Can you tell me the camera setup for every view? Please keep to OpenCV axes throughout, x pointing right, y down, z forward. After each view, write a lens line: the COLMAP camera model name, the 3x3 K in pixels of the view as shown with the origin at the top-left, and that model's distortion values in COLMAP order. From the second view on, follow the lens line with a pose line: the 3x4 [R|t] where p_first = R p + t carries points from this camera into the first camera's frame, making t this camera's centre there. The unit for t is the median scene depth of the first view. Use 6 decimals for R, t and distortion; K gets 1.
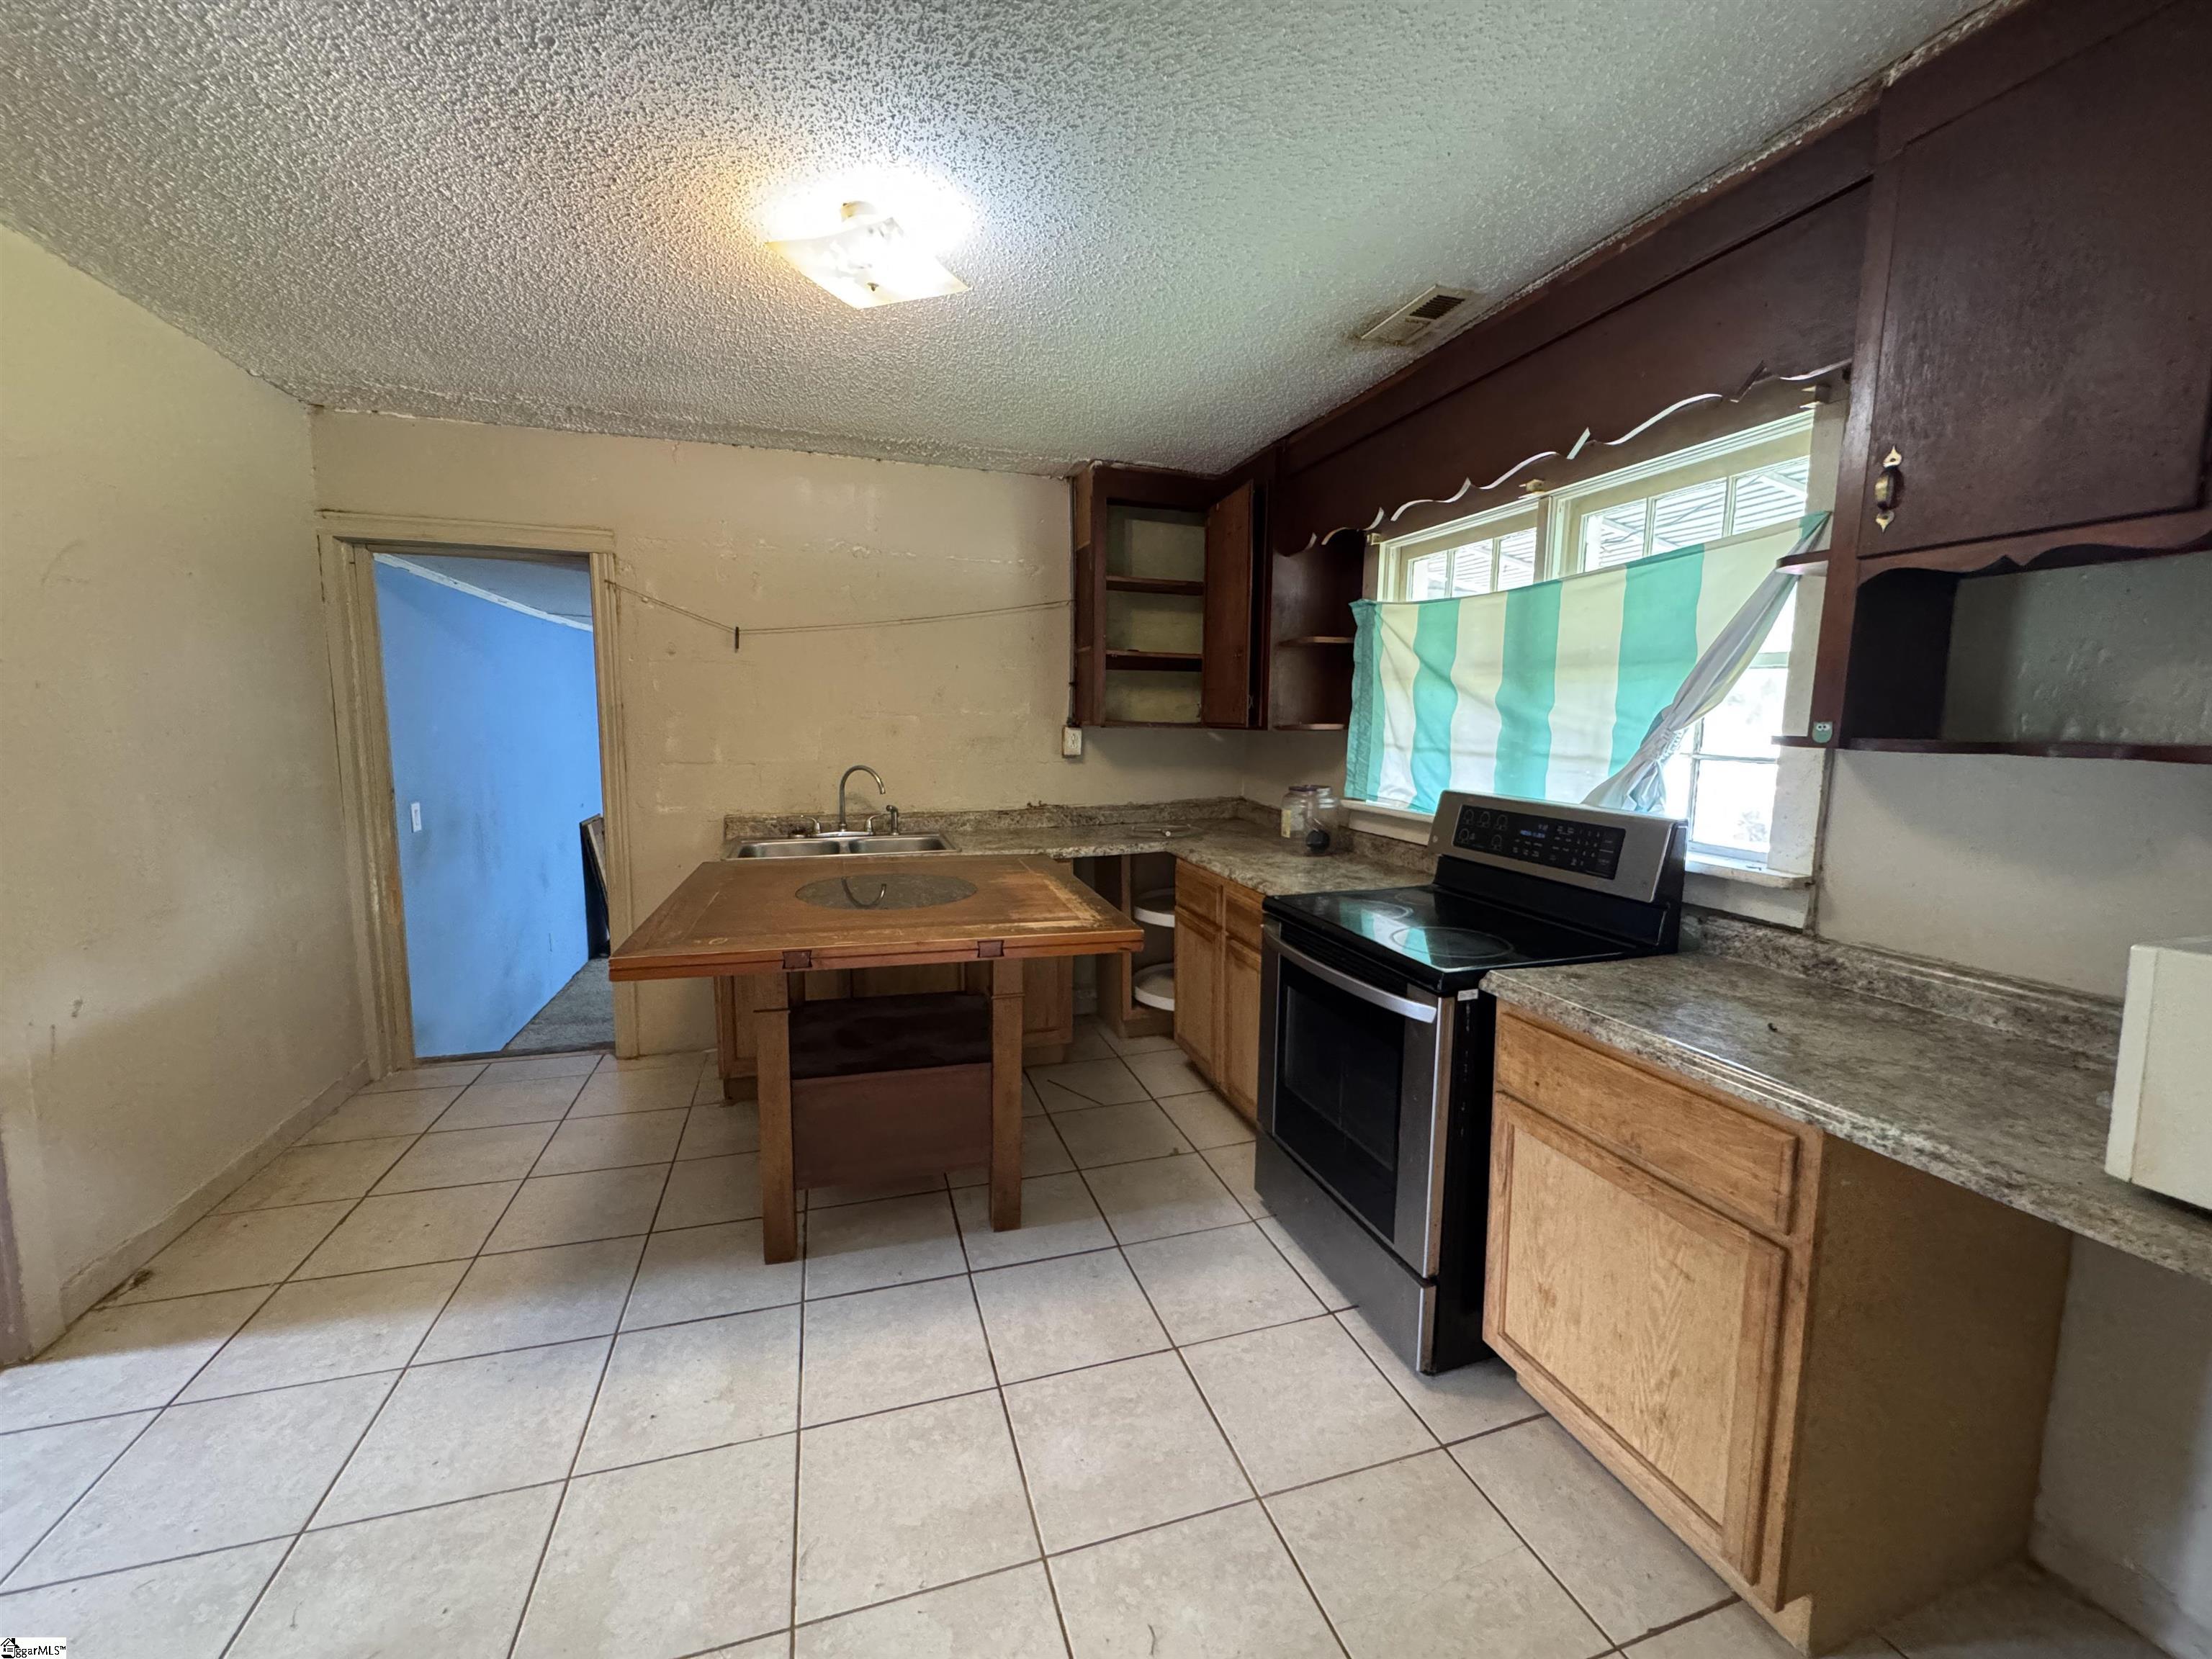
lens RADIAL K [[882.3, 0, 1103.0], [0, 882.3, 821.5], [0, 0, 1]] dist [0.000154, -0.000091]
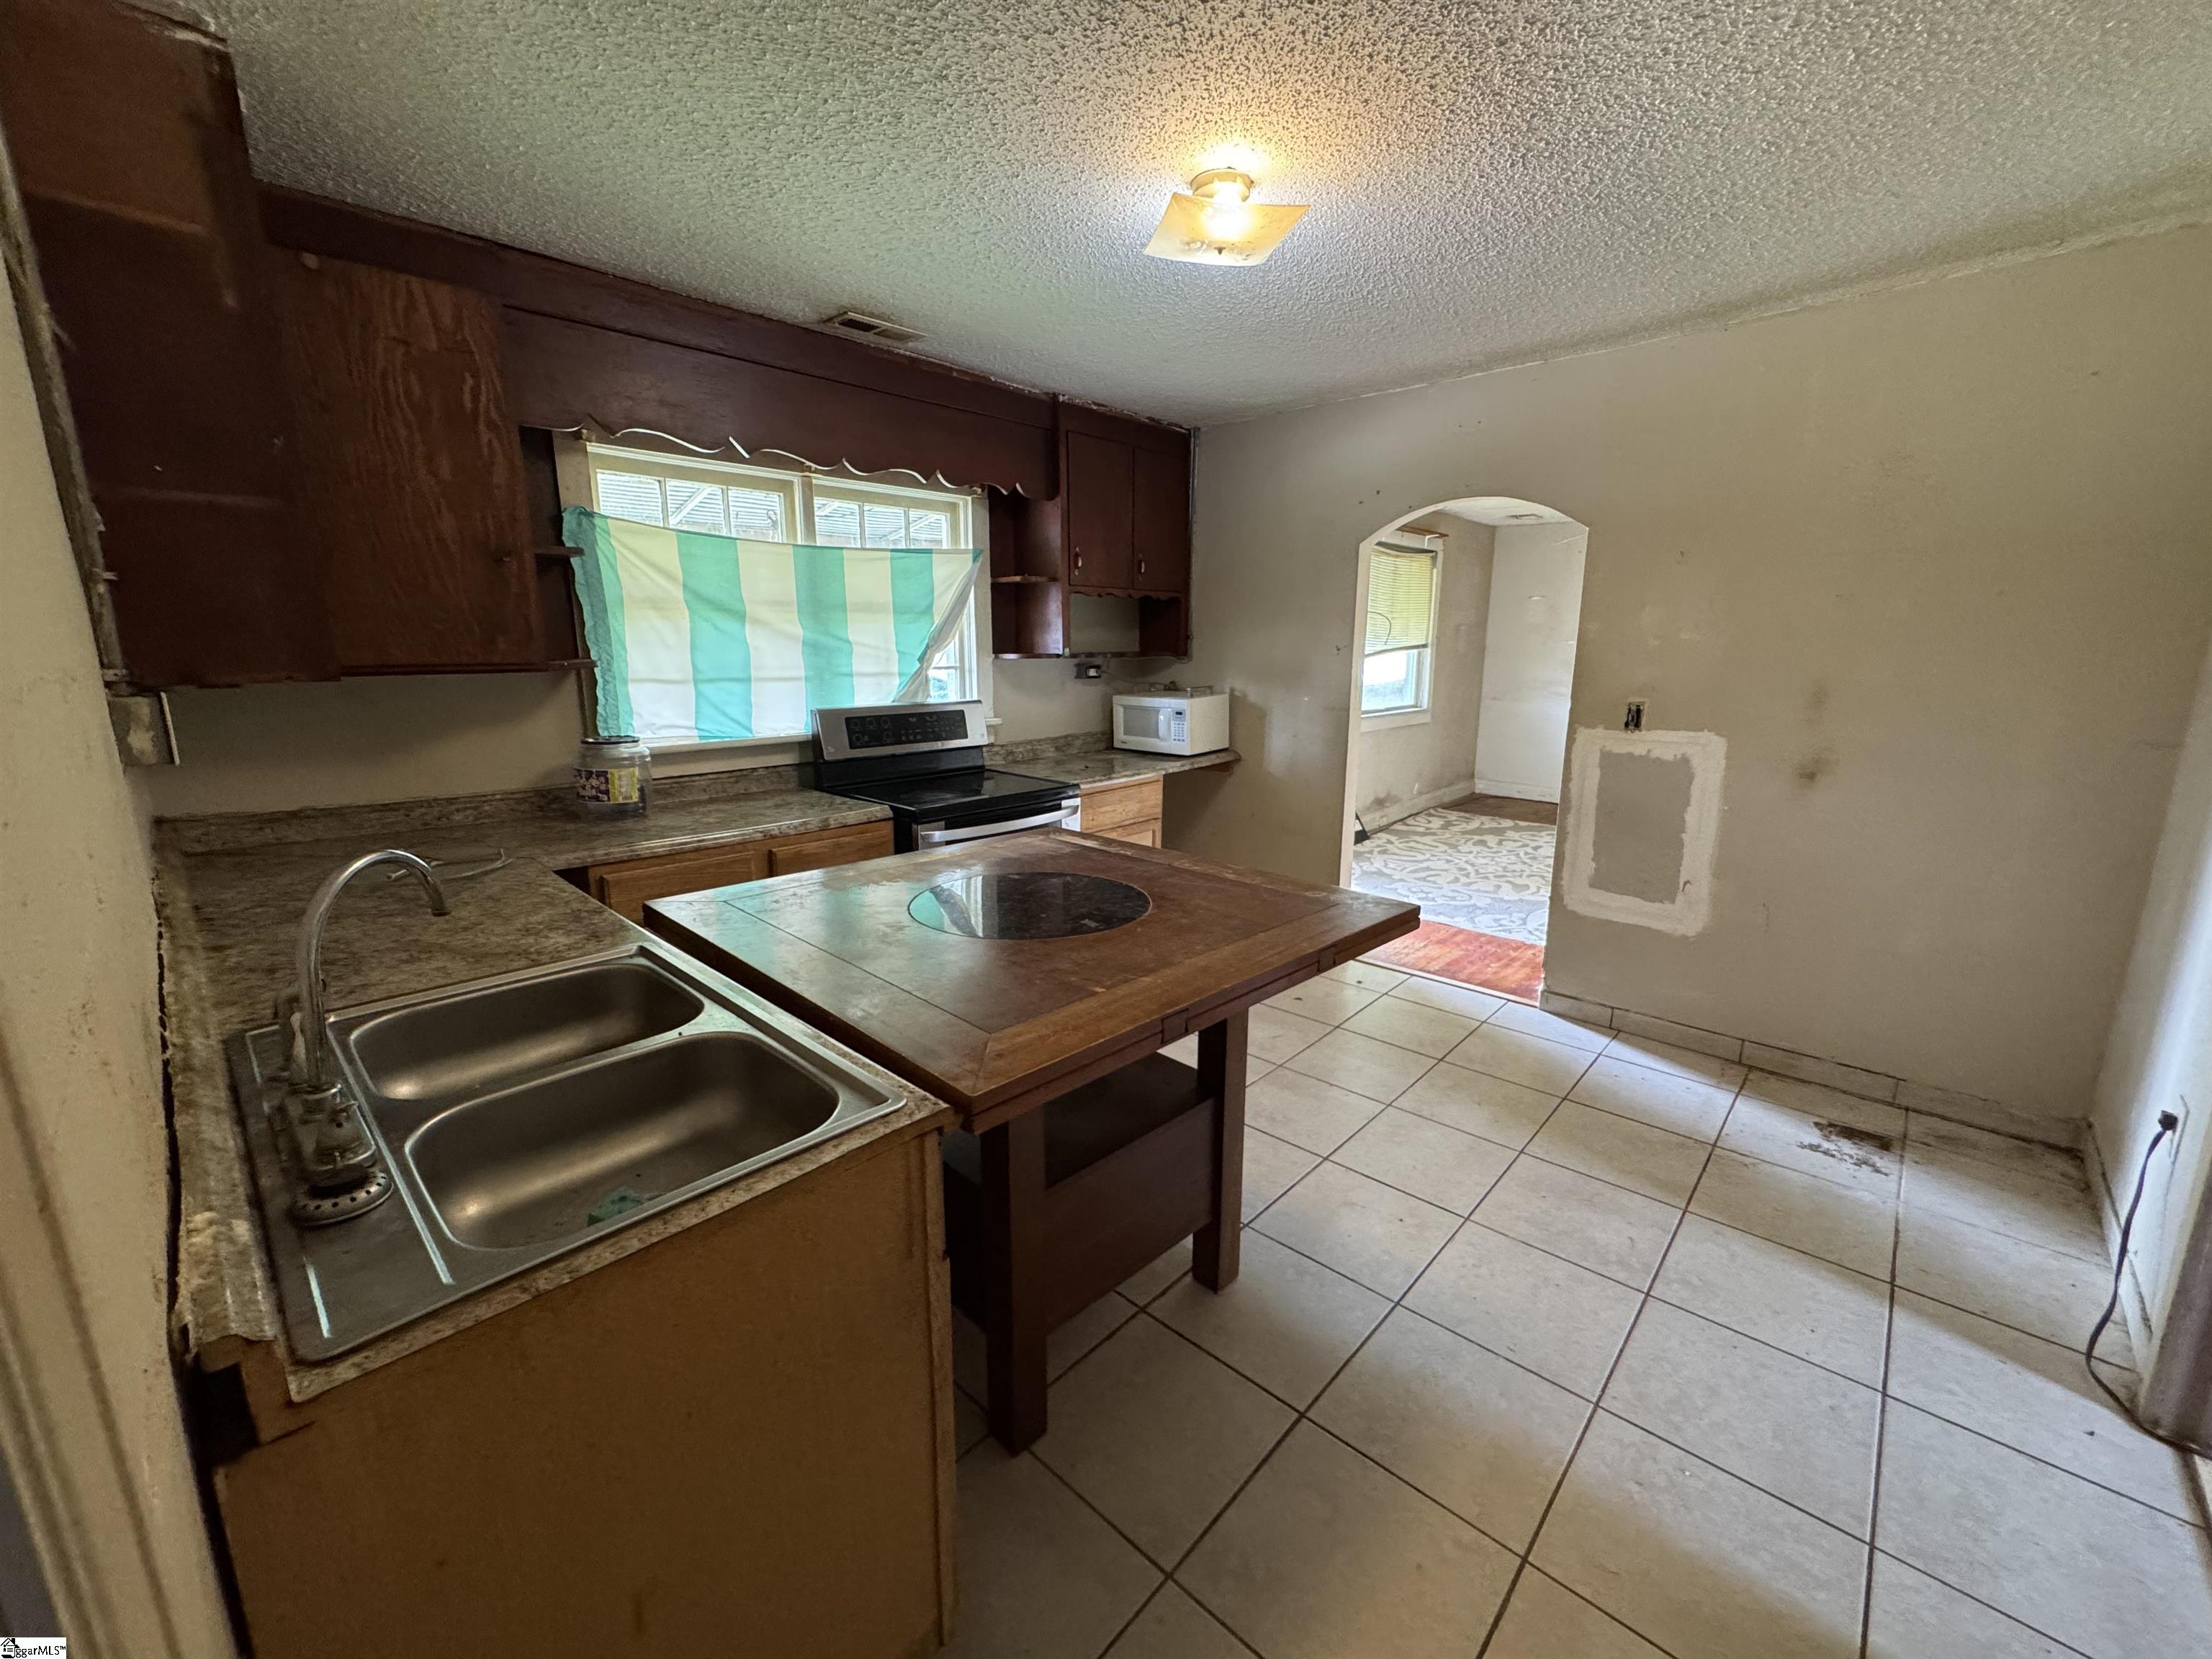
lens RADIAL K [[882.3, 0, 1114.8], [0, 882.3, 826.3], [0, 0, 1]] dist [0.000154, -0.000091]
pose [[-0.498650, -0.185158, 0.846797, -0.886874], [0.101709, 0.957672, 0.269294, -0.169308], [-0.860816, 0.220410, -0.458711, 1.263925]]
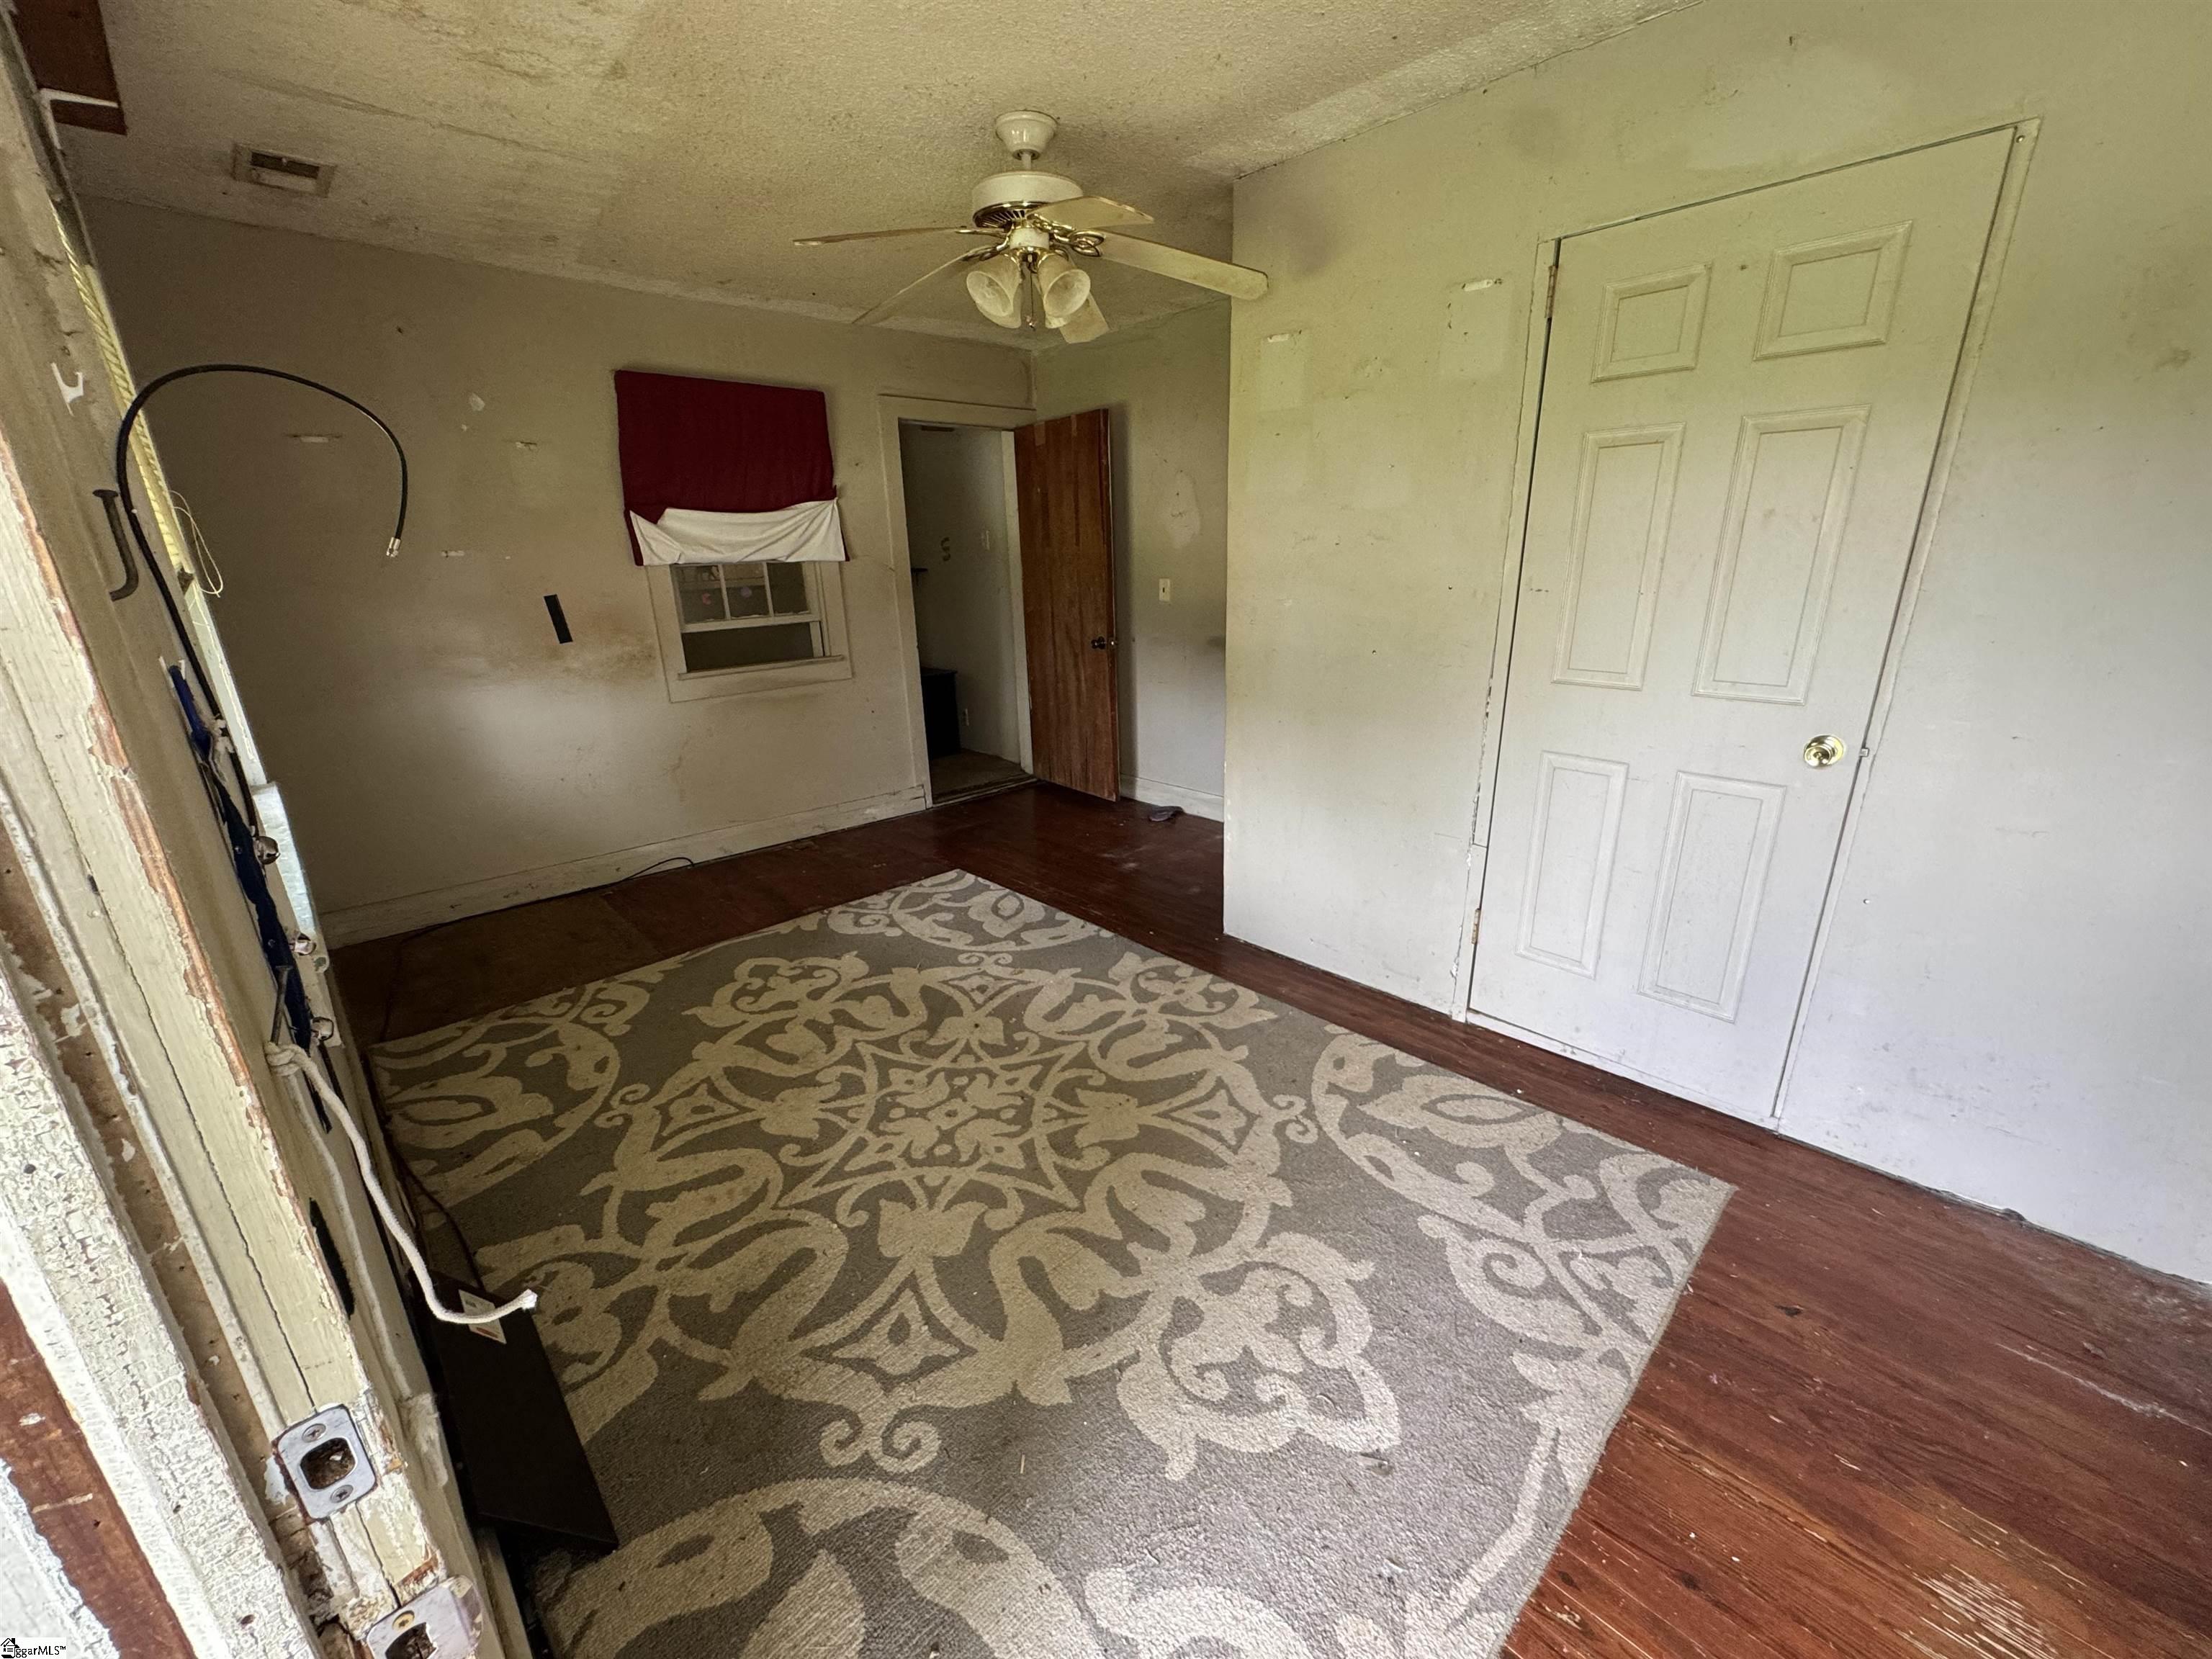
lens RADIAL K [[882.3, 0, 1105.0], [0, 882.3, 829.8], [0, 0, 1]] dist [0.000154, -0.000091]
pose [[-0.895360, 0.152035, -0.418589, 0.757481], [-0.035983, 0.912152, 0.408269, 0.003167], [0.443888, 0.380610, -0.811234, 0.053421]]
